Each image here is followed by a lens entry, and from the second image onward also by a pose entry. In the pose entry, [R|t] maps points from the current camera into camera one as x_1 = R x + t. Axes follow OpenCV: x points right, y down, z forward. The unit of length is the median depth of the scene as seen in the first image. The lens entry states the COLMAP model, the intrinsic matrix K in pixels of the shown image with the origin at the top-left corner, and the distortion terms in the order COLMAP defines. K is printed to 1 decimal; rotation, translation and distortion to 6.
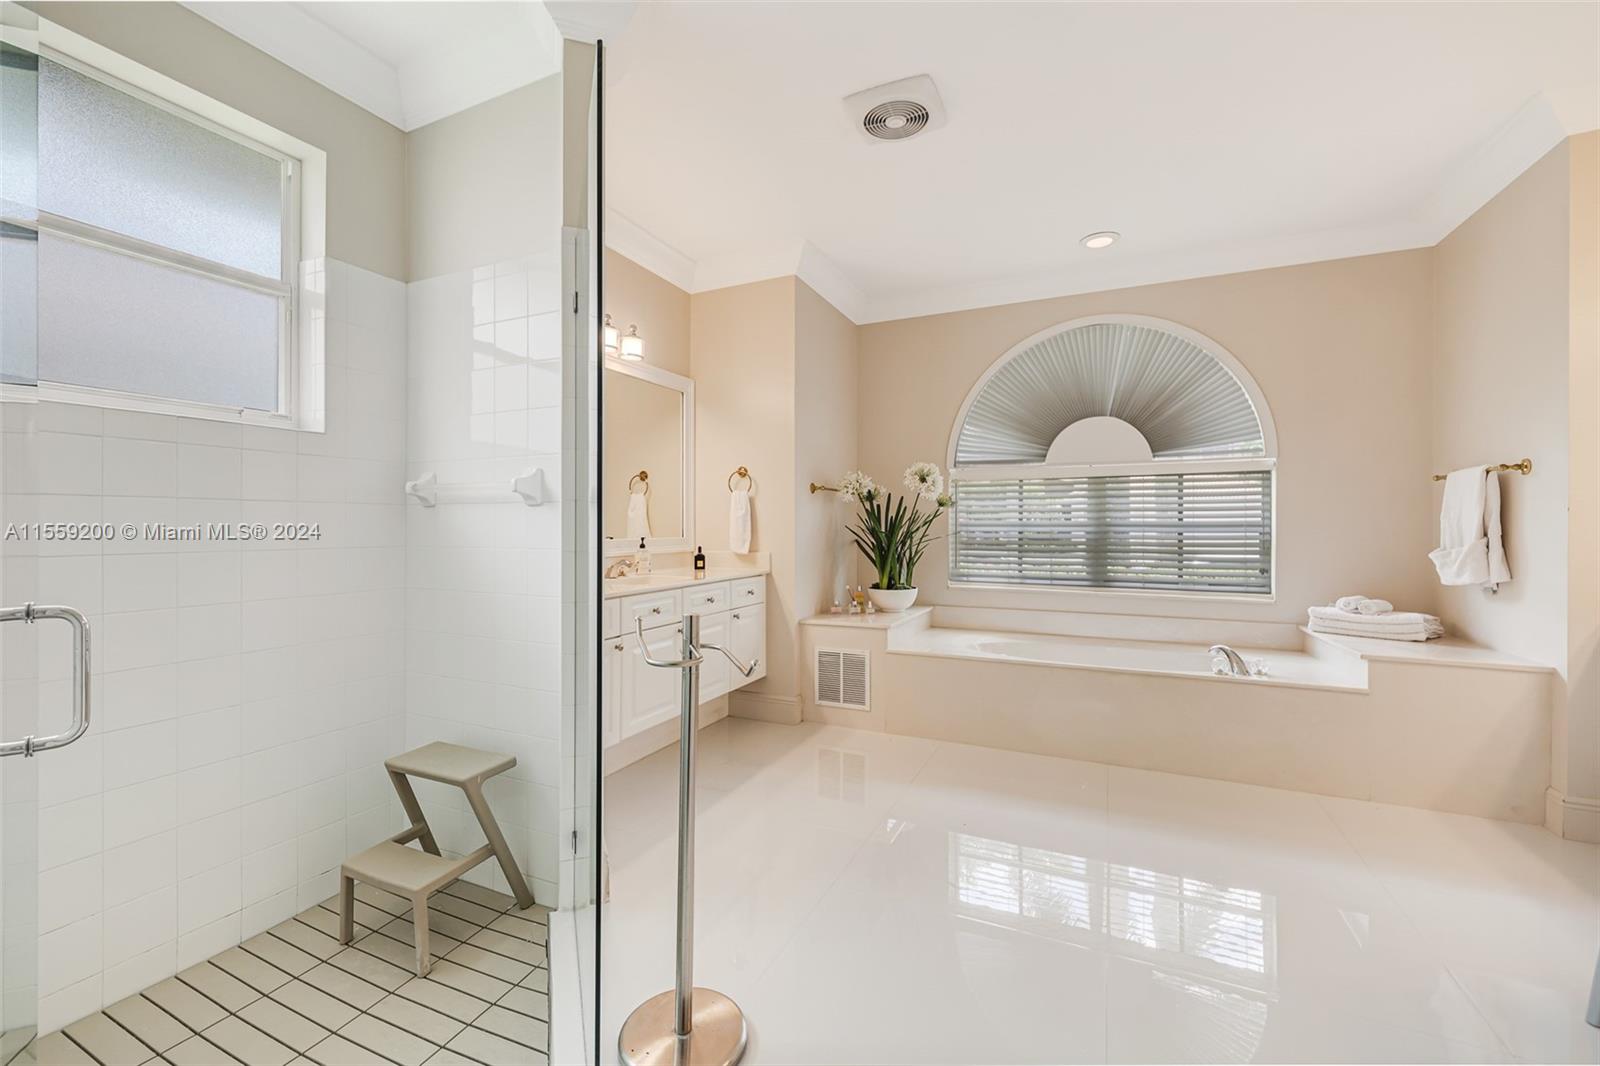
lens RADIAL K [[678.9, 0, 783.1], [0, 678.9, 525.9], [0, 0, 1]] dist [0.002076, 0.000264]
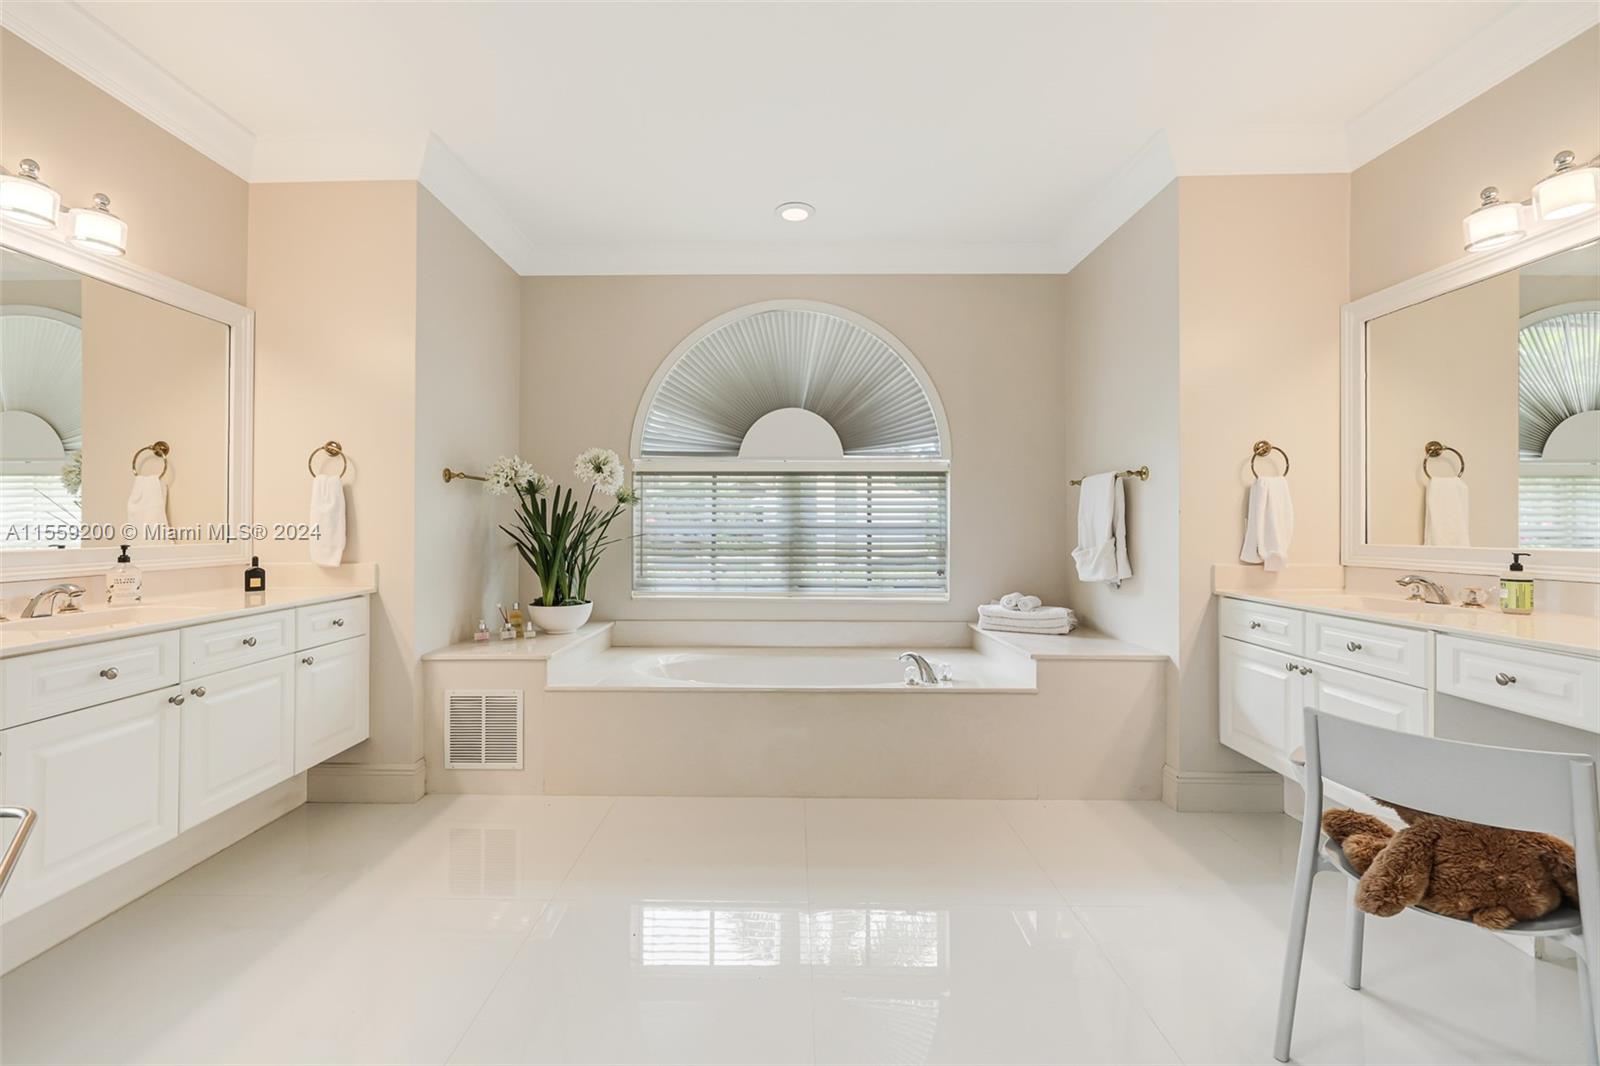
lens RADIAL K [[682.3, 0, 784.4], [0, 682.3, 521.7], [0, 0, 1]] dist [-0.003574, -0.000273]
pose [[0.907508, 0.003790, 0.420018, 0.068181], [-0.001465, 0.999982, -0.005858, -0.000897], [-0.420033, 0.004701, 0.907497, 0.172576]]
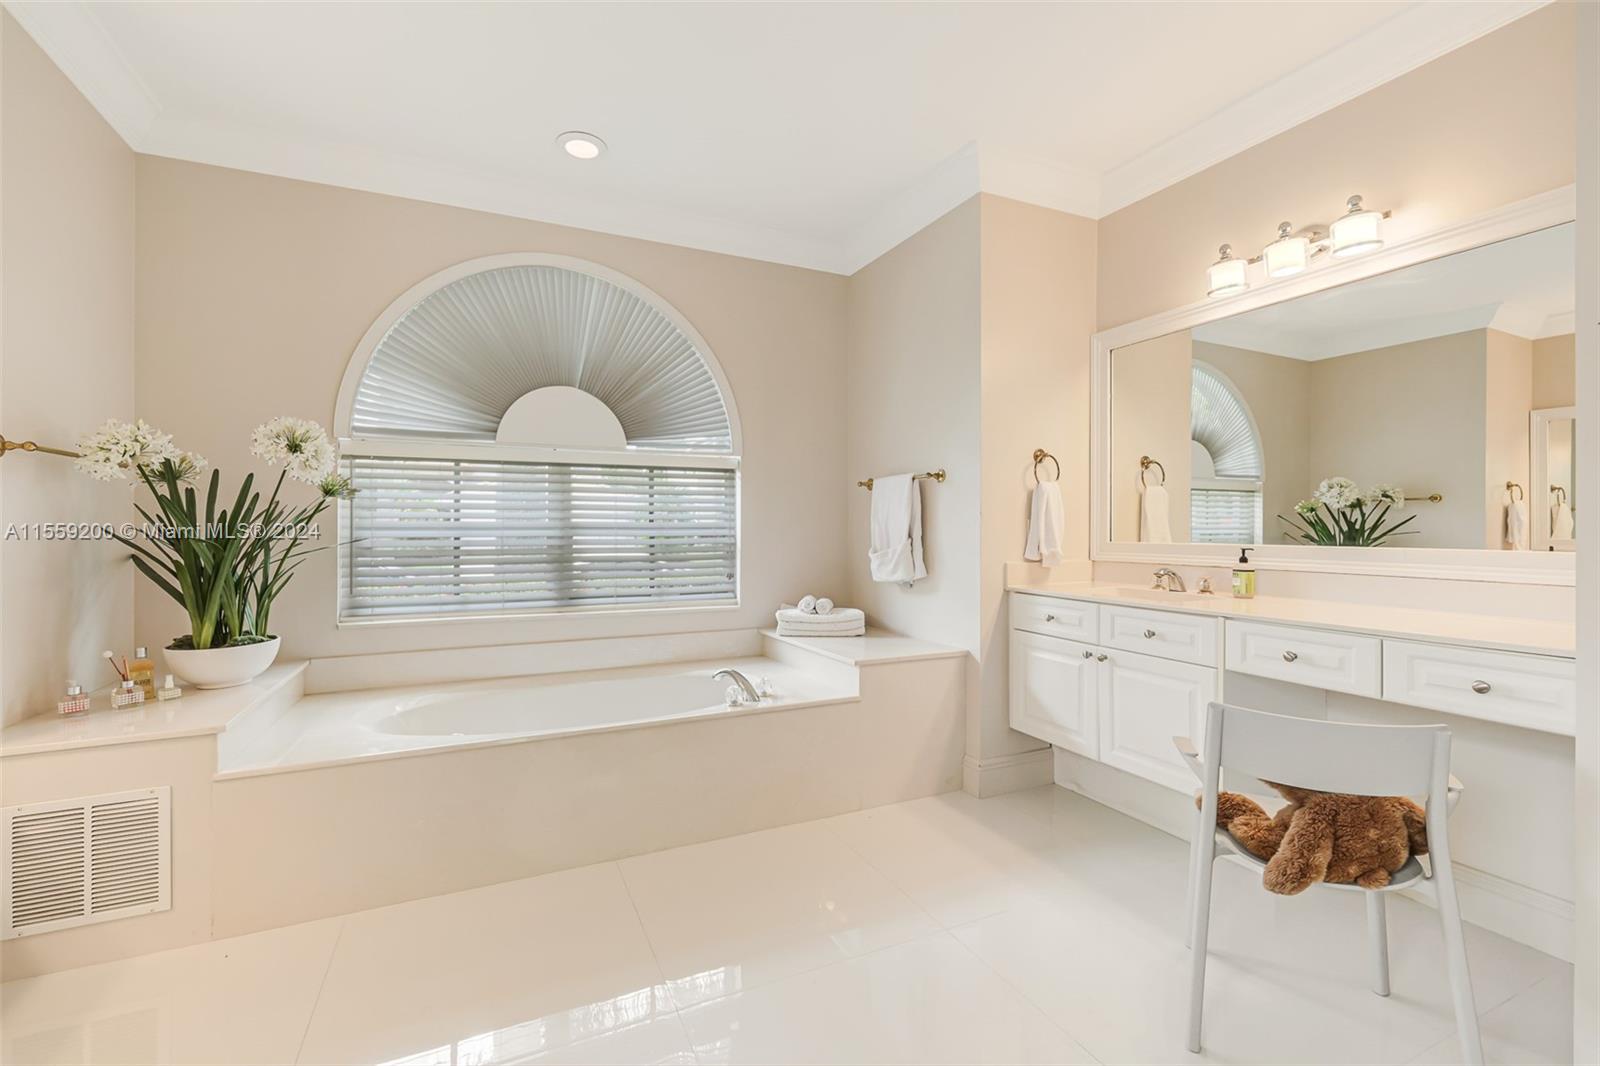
lens RADIAL K [[682.1, 0, 794.2], [0, 682.1, 526.2], [0, 0, 1]] dist [-0.002306, 0.000186]
pose [[0.640816, -0.000367, 0.767695, 0.037833], [0.001096, 0.999999, -0.000437, -0.001428], [-0.767694, 0.001122, 0.640816, 0.326042]]
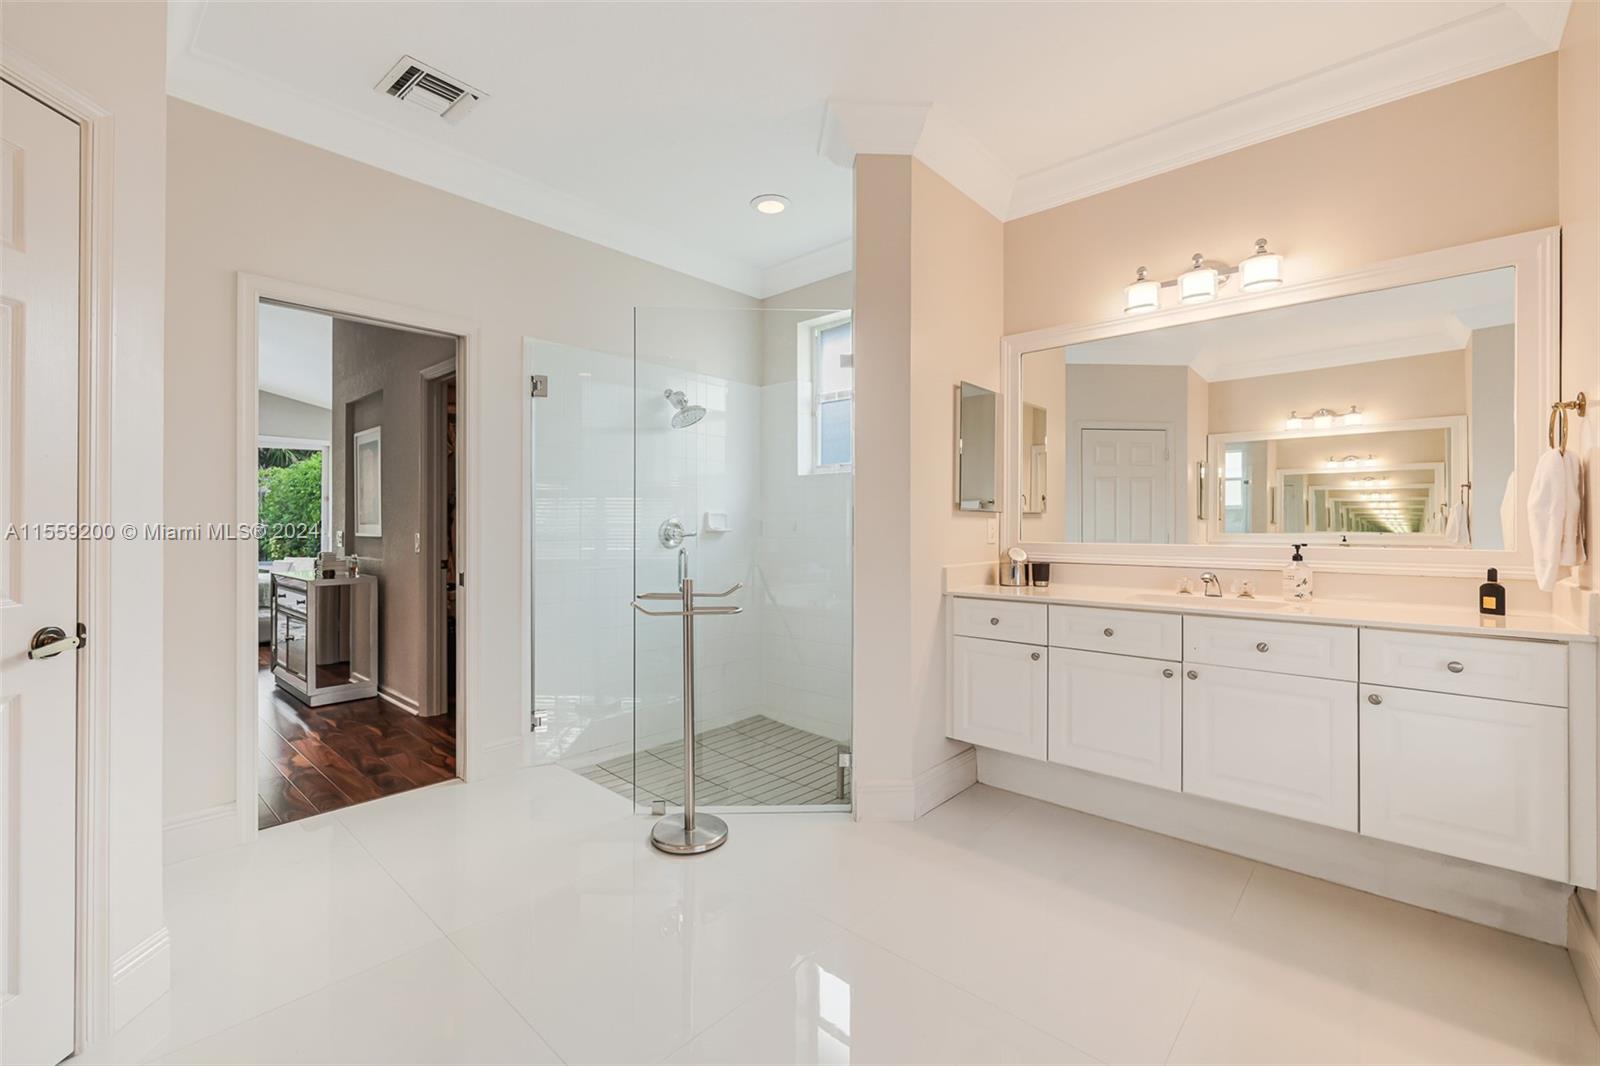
lens RADIAL K [[677.3, 0, 791.7], [0, 677.3, 520.4], [0, 0, 1]] dist [-0.001765, -0.000140]
pose [[-0.297678, -0.005105, -0.954653, 0.510119], [-0.000859, 0.999987, -0.005080, -0.002401], [0.954666, -0.000692, -0.297678, 0.651129]]
